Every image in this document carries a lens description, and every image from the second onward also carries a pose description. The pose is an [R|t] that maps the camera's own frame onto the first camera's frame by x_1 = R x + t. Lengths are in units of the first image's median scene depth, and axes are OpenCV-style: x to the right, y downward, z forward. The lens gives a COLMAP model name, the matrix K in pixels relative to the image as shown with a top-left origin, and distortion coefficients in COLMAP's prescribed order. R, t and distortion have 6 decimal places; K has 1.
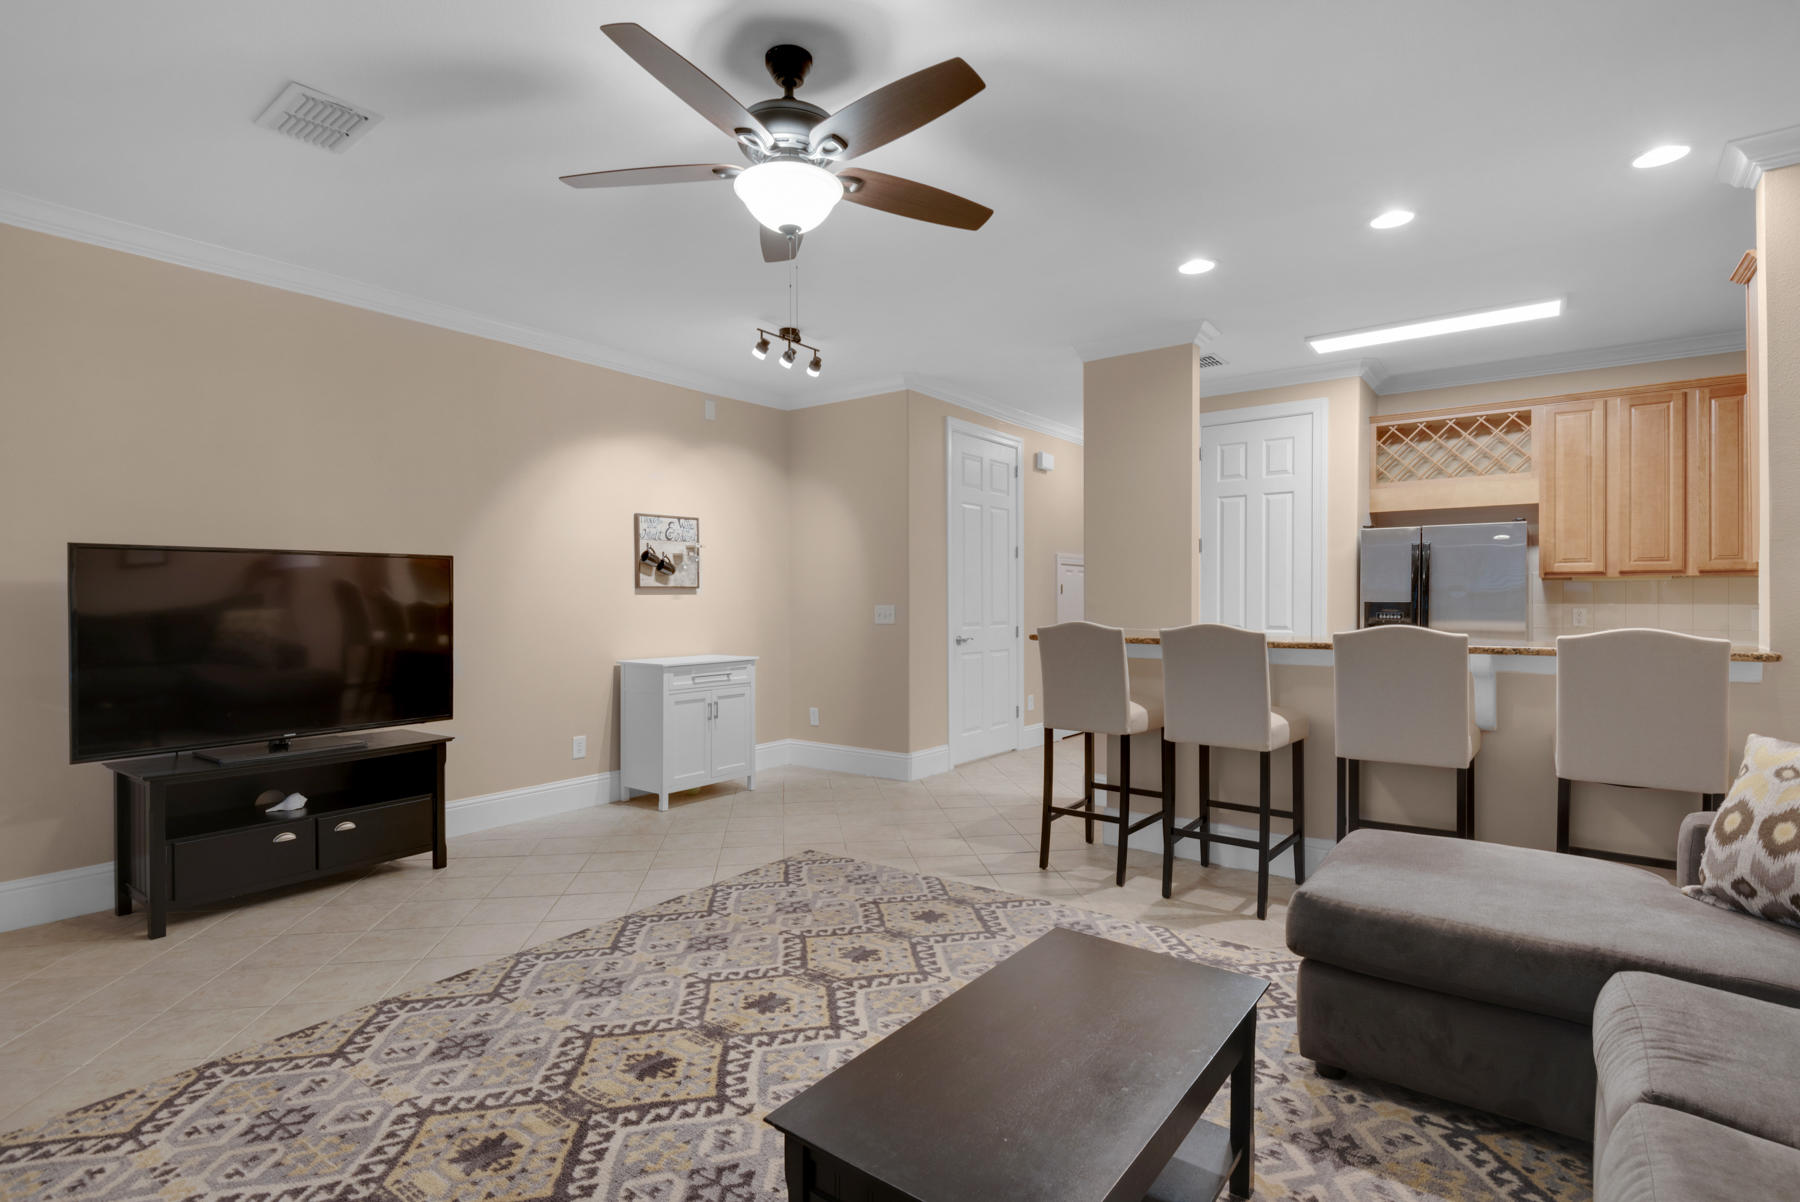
lens RADIAL K [[872.7, 0, 896.8], [0, 872.7, 605.3], [0, 0, 1]] dist [0.040696, -0.030957]
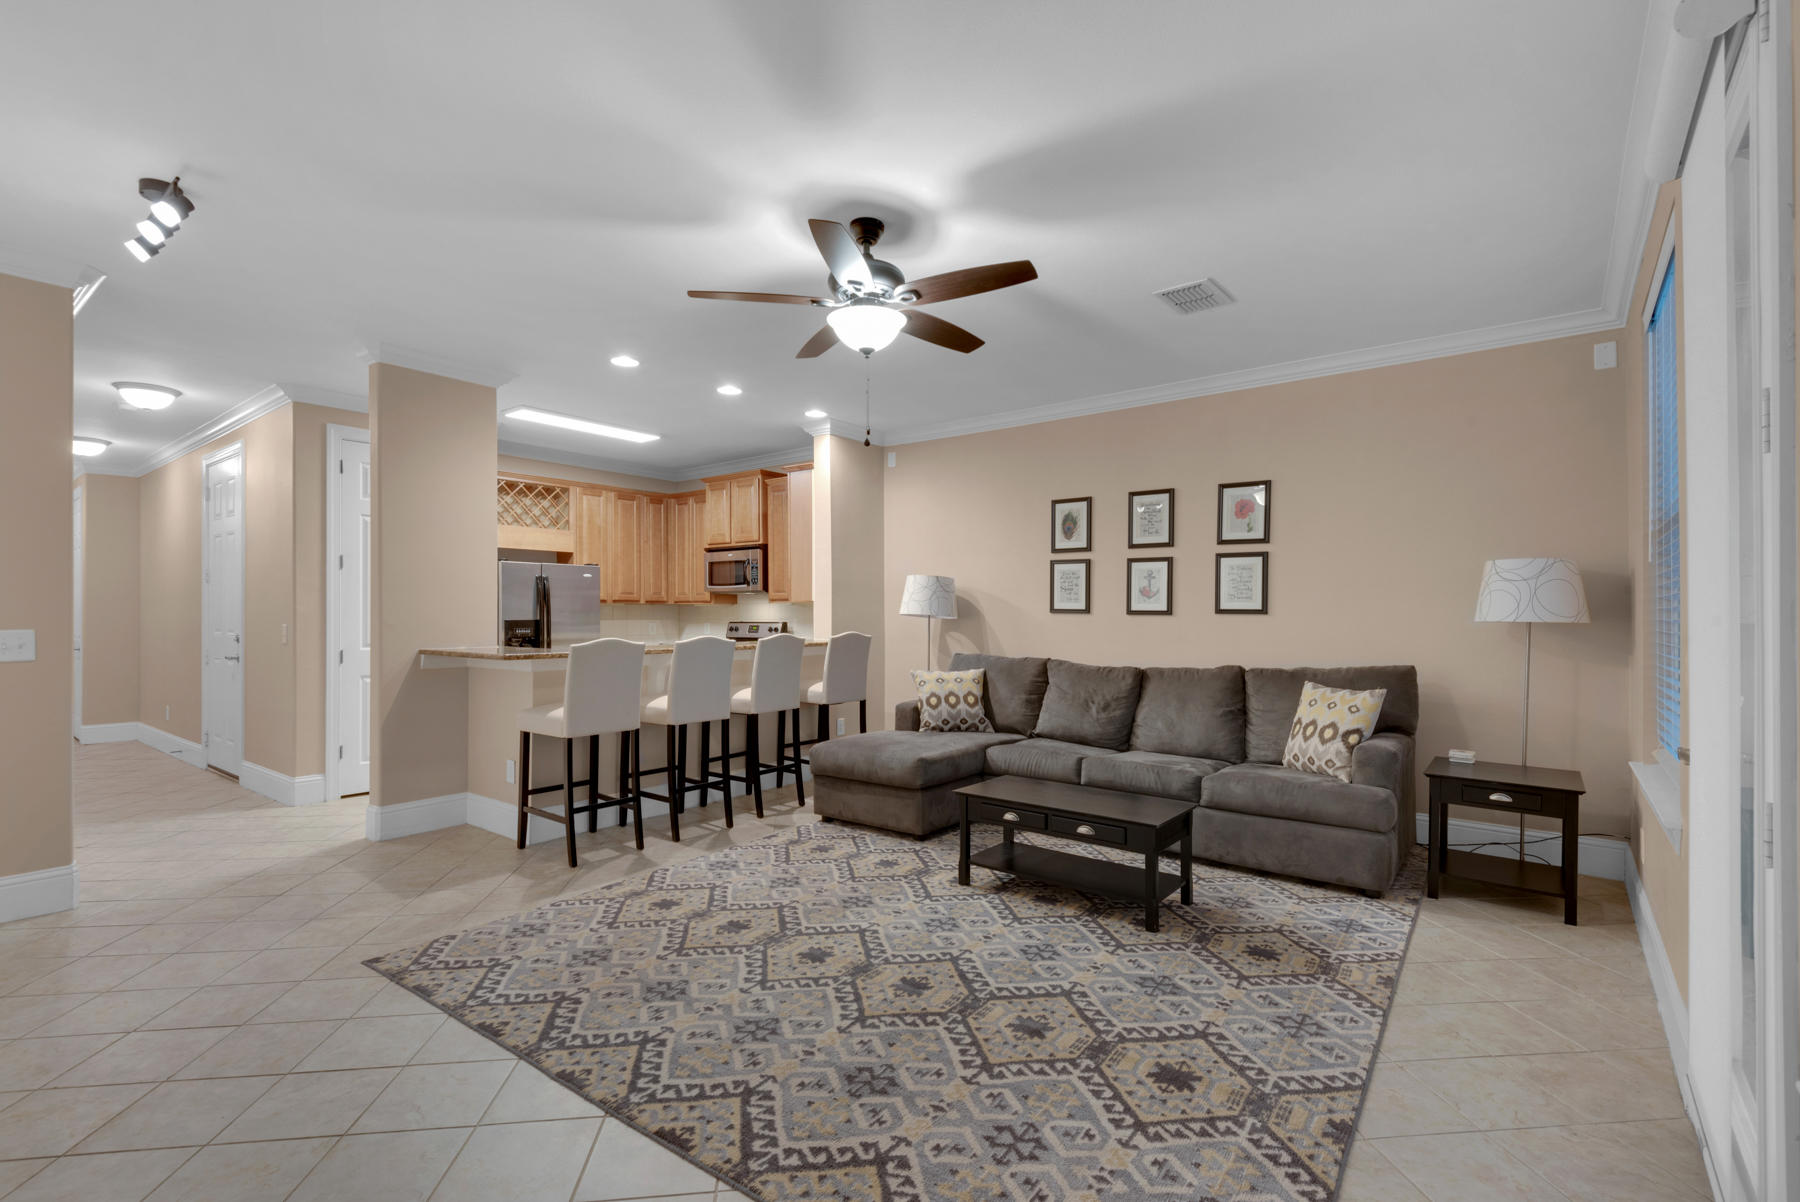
lens RADIAL K [[811.2, 0, 903.3], [0, 811.2, 609.2], [0, 0, 1]] dist [0.047922, -0.037001]
pose [[0.012356, 0.006385, 0.999903, -0.961351], [0.003966, 0.999971, -0.006434, -0.014156], [-0.999916, 0.004045, 0.012331, 0.647517]]
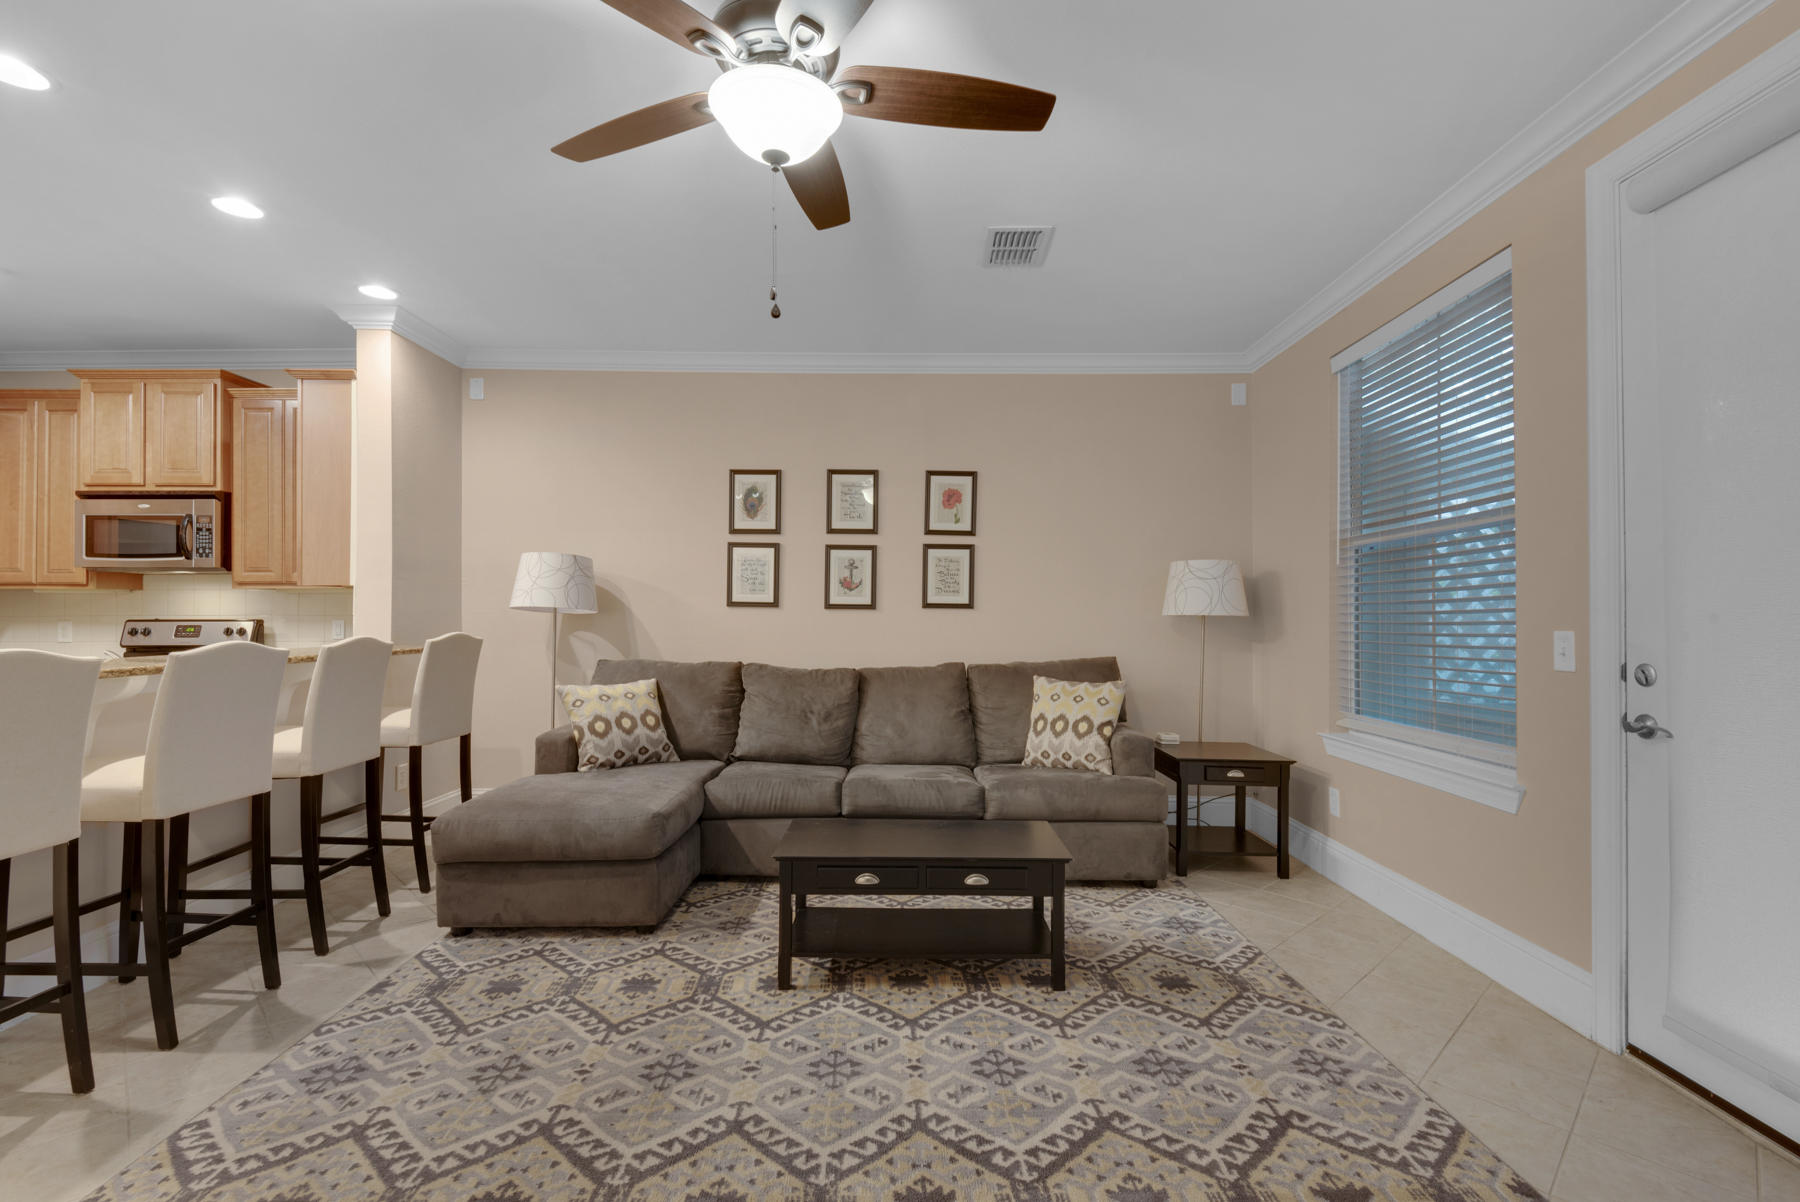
lens RADIAL K [[806.8, 0, 899.8], [0, 806.8, 605.8], [0, 0, 1]] dist [0.041281, -0.025959]
pose [[-0.600557, 0.009110, 0.799530, -0.553988], [0.001123, 0.999944, -0.010550, -0.002791], [-0.799581, -0.005438, -0.600533, 0.948545]]
